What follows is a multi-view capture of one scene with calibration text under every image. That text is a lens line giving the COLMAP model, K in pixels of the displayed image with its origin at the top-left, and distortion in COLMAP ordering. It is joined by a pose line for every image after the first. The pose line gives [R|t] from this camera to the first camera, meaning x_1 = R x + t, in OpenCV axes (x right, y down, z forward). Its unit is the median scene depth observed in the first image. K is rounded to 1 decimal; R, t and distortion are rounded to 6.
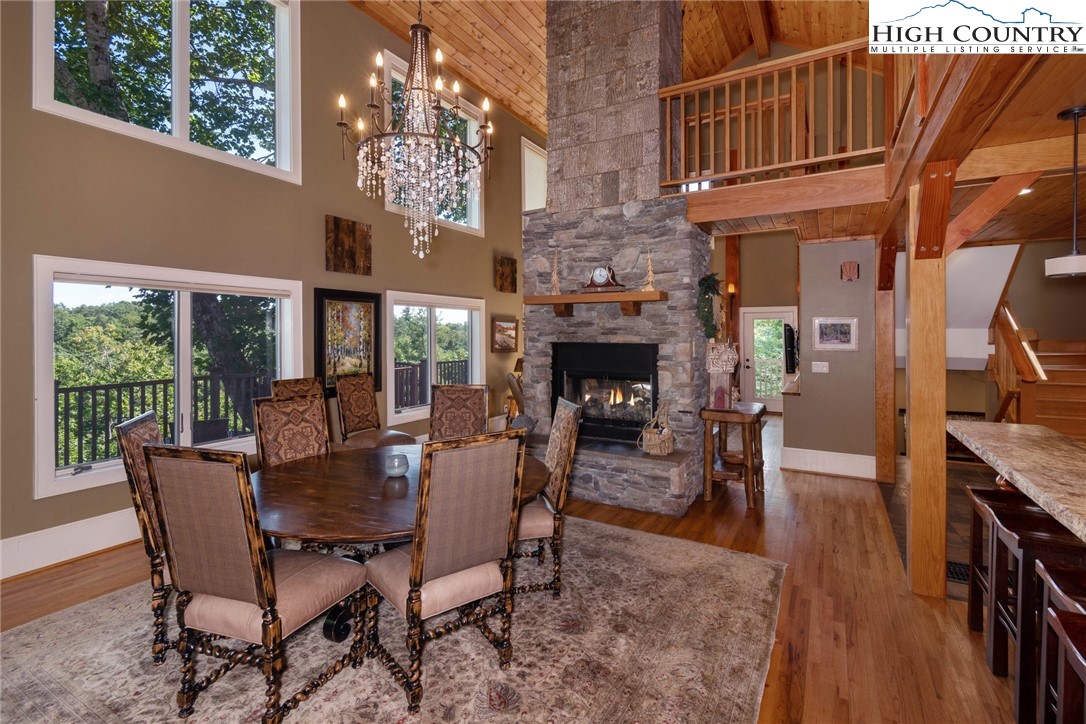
lens RADIAL K [[500.8, 0, 542.7], [0, 500.8, 333.9], [0, 0, 1]] dist [-0.001603, -0.000661]
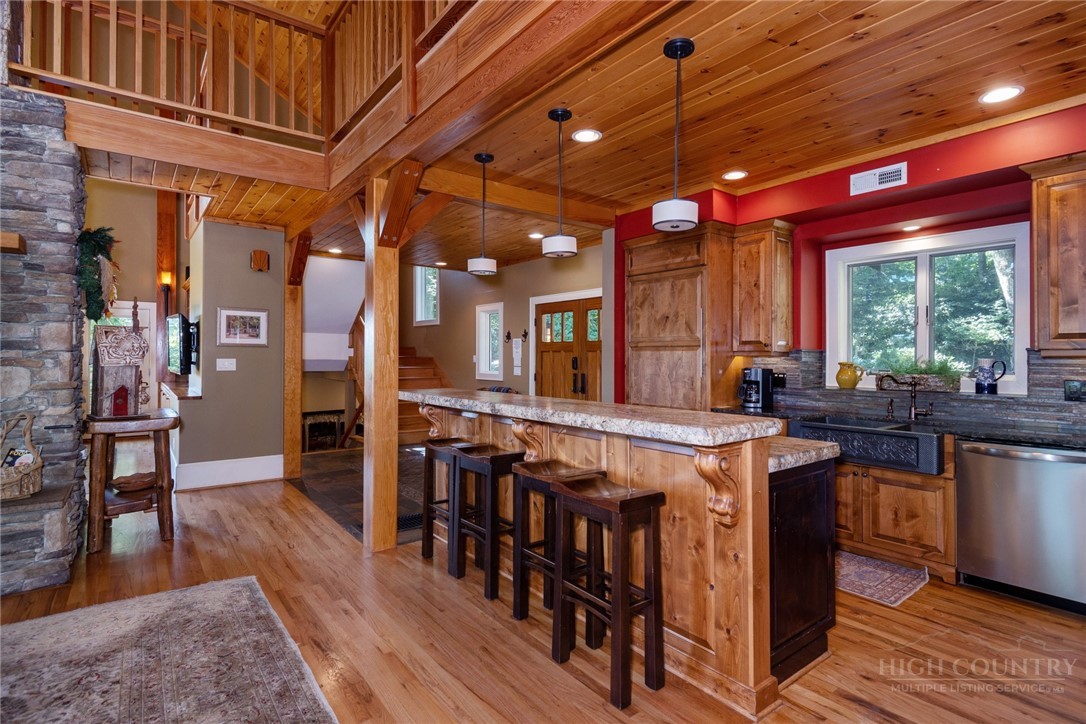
lens RADIAL K [[540.4, 0, 559.6], [0, 540.4, 351.3], [0, 0, 1]] dist [0.000987, -0.000740]
pose [[0.371759, 0.012535, 0.928244, -0.127811], [-0.005616, 0.999921, -0.011254, 0.058726], [-0.928312, -0.001029, 0.371800, 0.120955]]
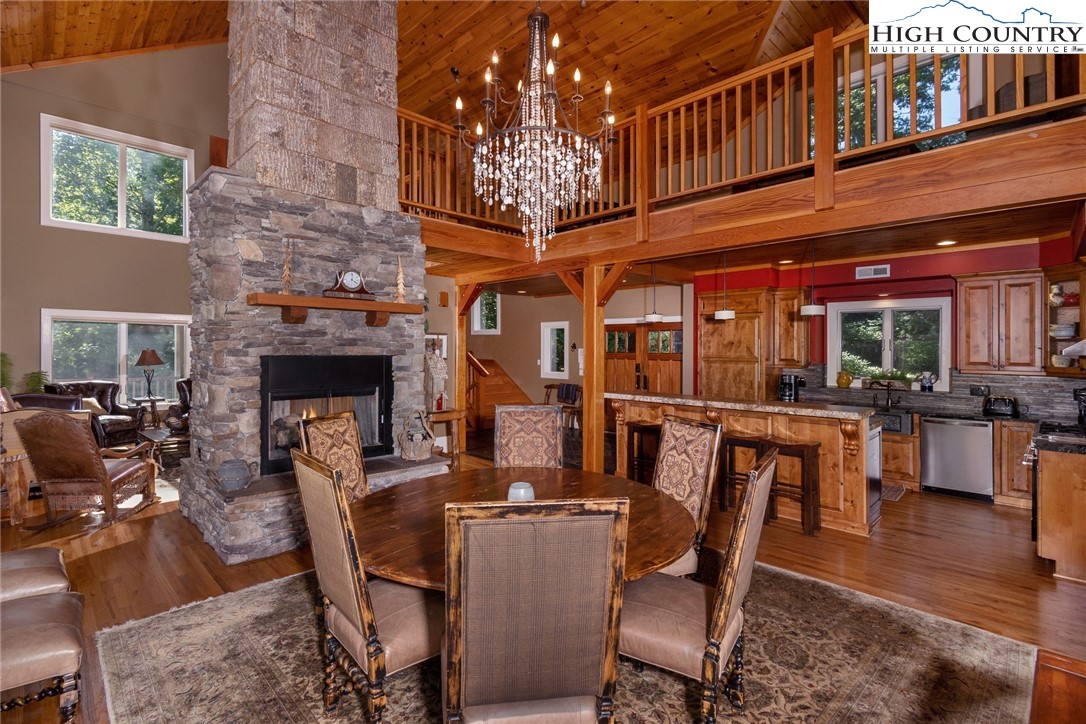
lens RADIAL K [[501.0, 0, 543.8], [0, 501.0, 346.3], [0, 0, 1]] dist [0.000163, -0.000255]
pose [[0.265492, 0.005499, 0.964097, -0.675254], [-0.004970, 0.999978, -0.004335, 0.004124], [-0.964100, -0.003641, 0.265513, 0.440890]]
